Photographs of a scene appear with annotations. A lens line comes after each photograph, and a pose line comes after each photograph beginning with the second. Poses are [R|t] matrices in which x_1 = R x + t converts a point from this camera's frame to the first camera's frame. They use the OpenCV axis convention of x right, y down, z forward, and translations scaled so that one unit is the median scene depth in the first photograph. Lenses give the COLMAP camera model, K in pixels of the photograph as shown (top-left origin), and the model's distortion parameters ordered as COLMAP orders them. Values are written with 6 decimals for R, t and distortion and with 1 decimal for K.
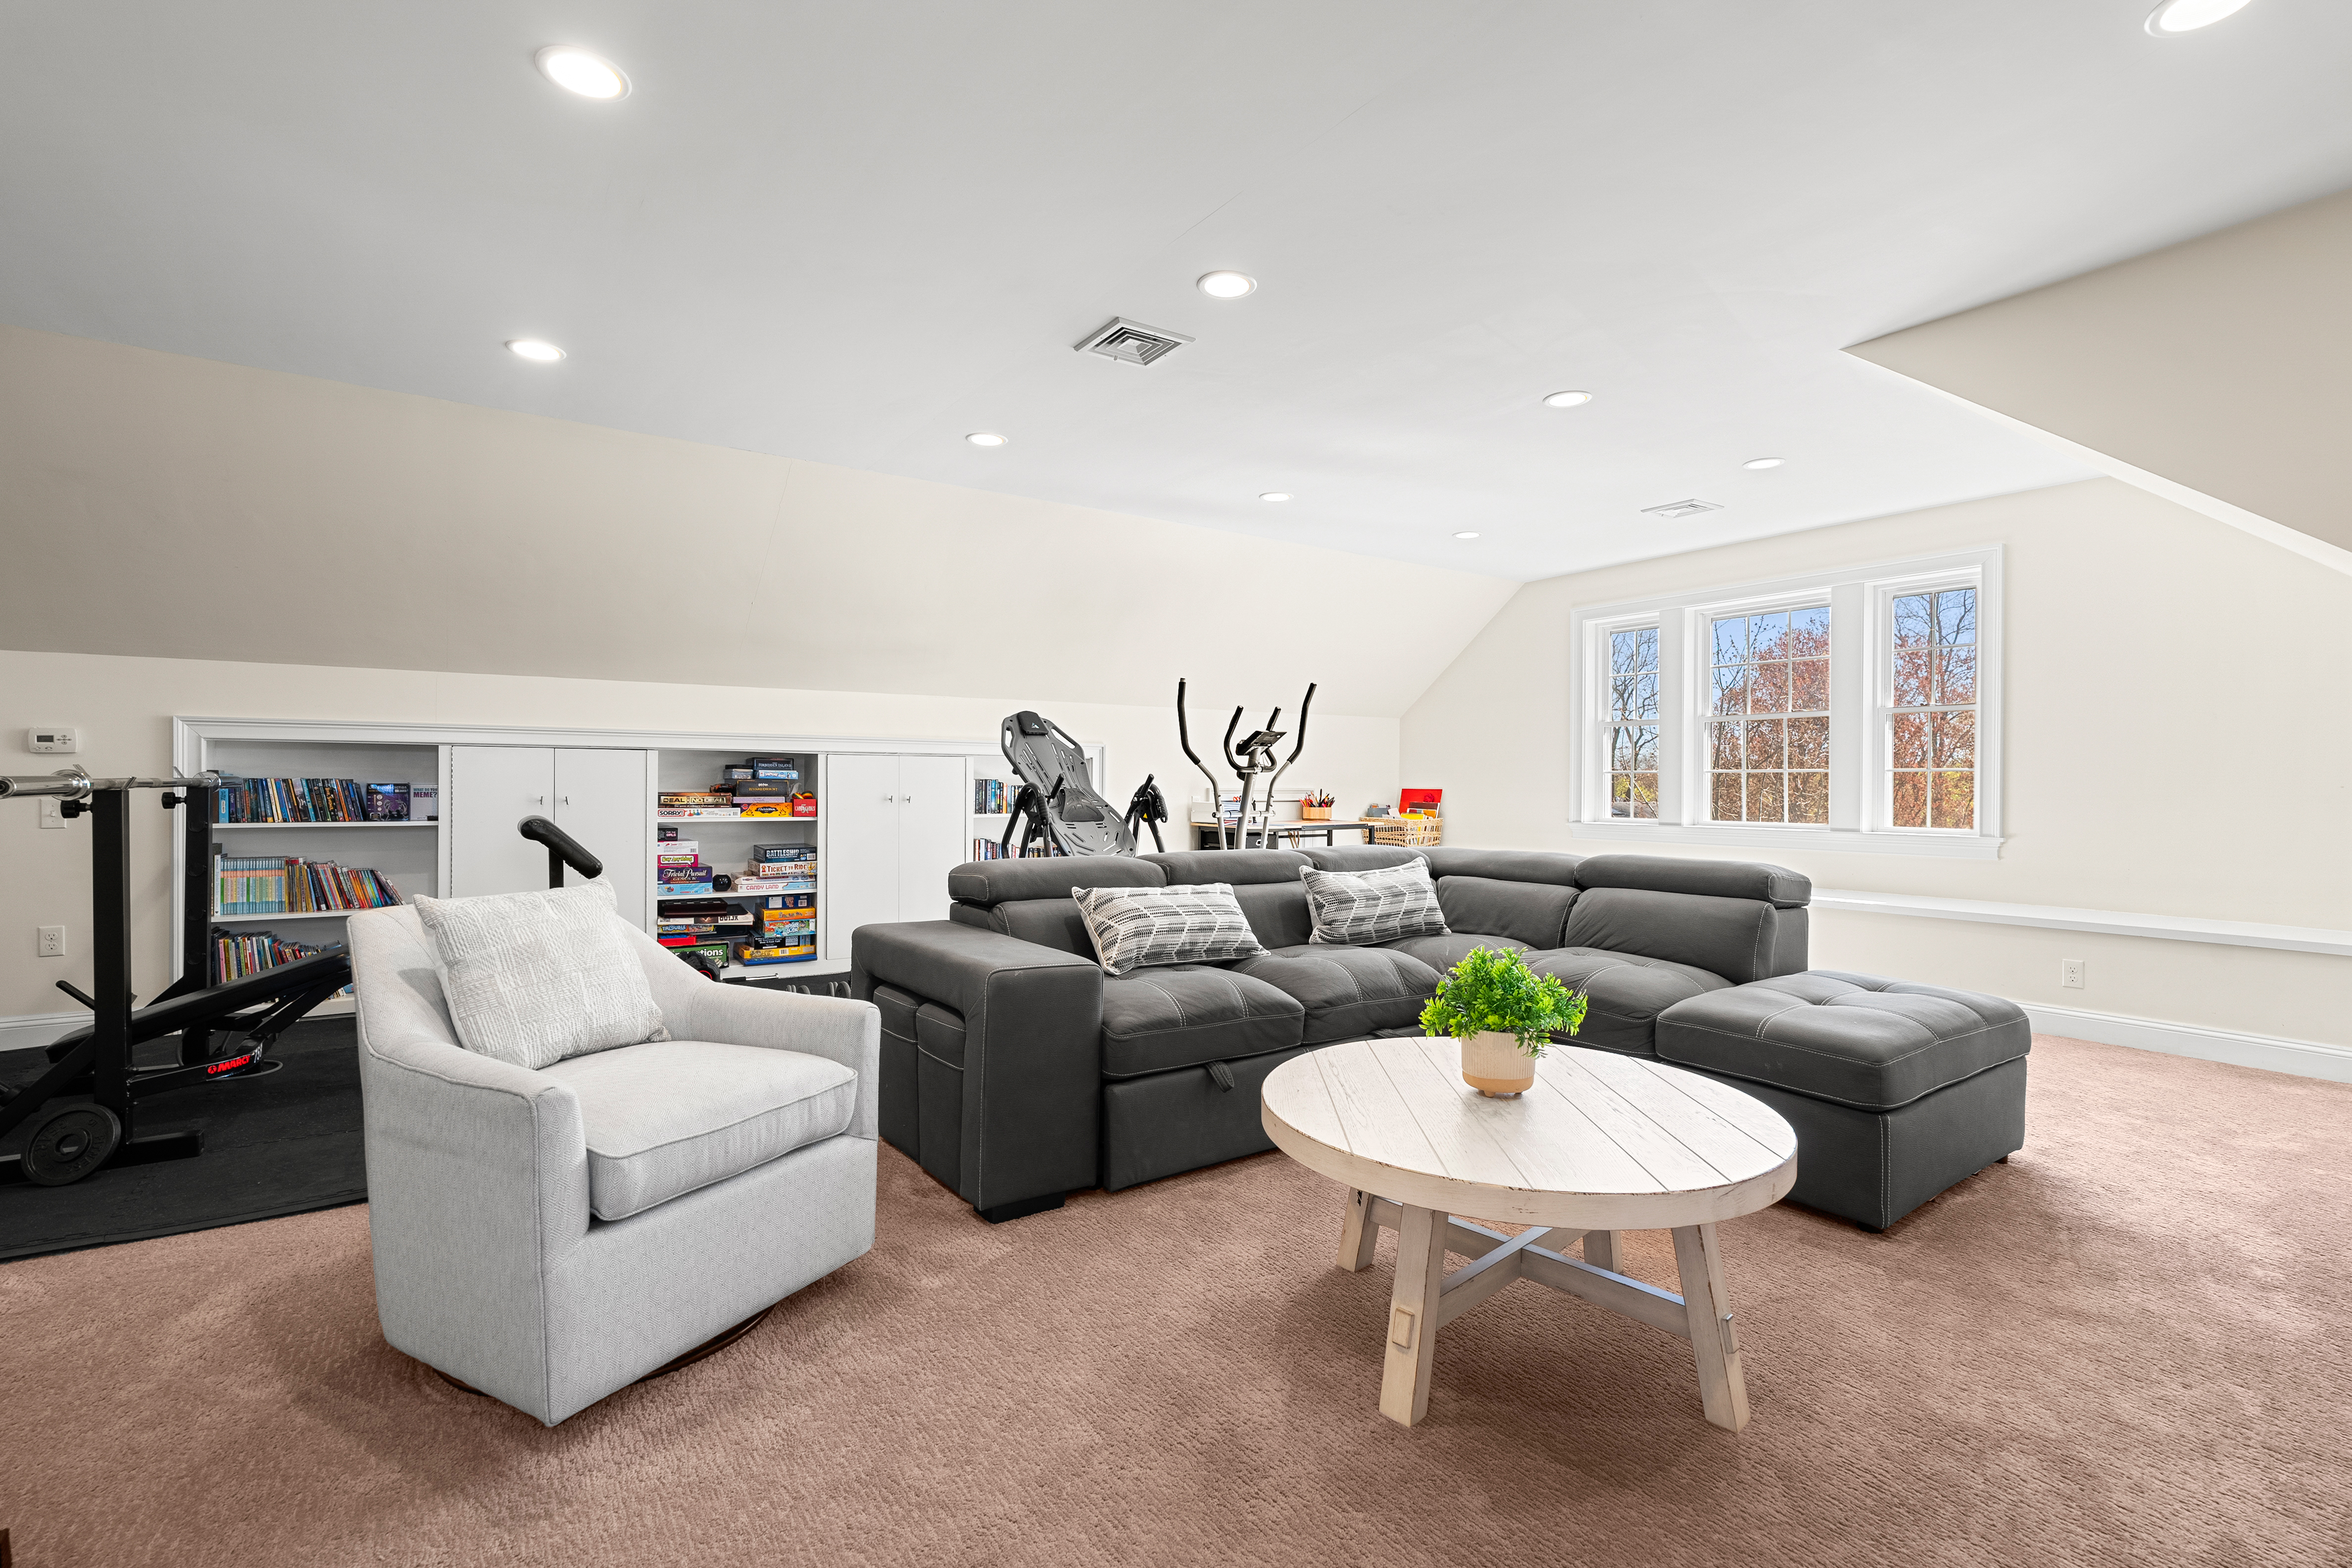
lens RADIAL K [[1075.5, 0, 1181.4], [0, 1075.5, 770.6], [0, 0, 1]] dist [-0.004920, -0.002407]
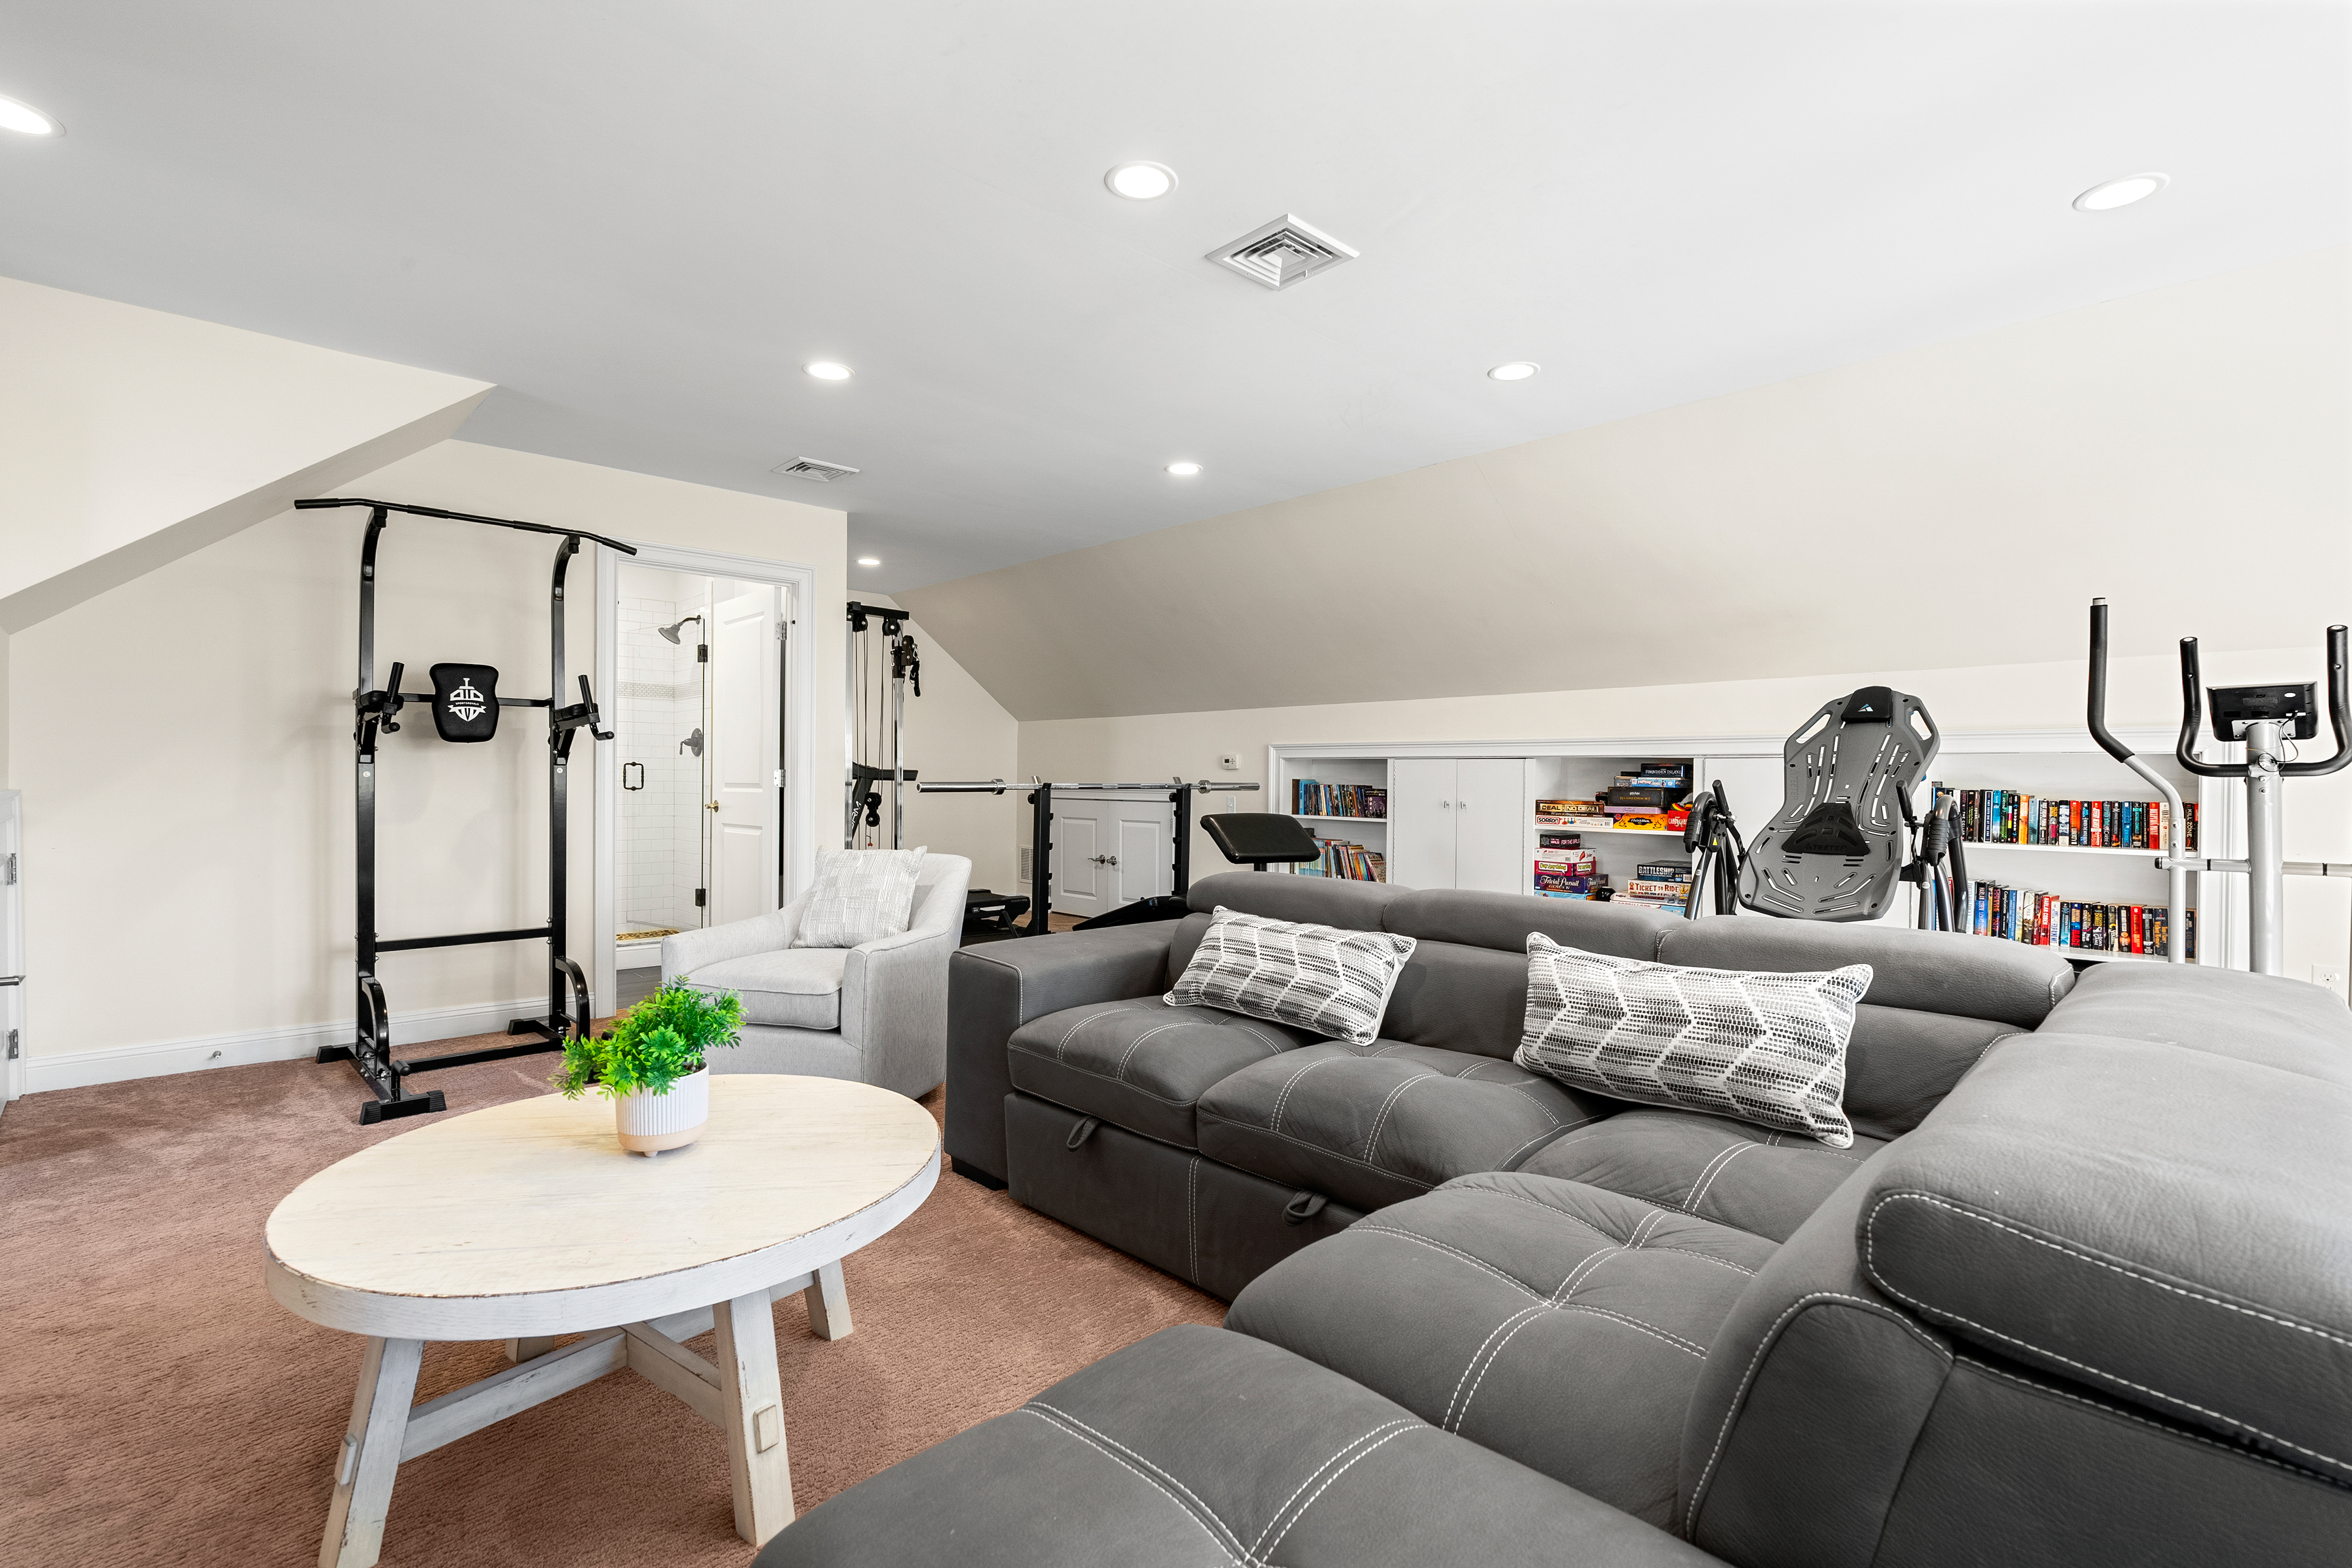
lens RADIAL K [[1075.5, 0, 1181.6], [0, 1075.5, 788.0], [0, 0, 1]] dist [-0.004920, -0.002407]
pose [[0.164968, 0.004460, -0.986289, 0.458831], [-0.000058, 0.999990, 0.004512, 0.004609], [0.986299, -0.000687, 0.164966, 0.490887]]
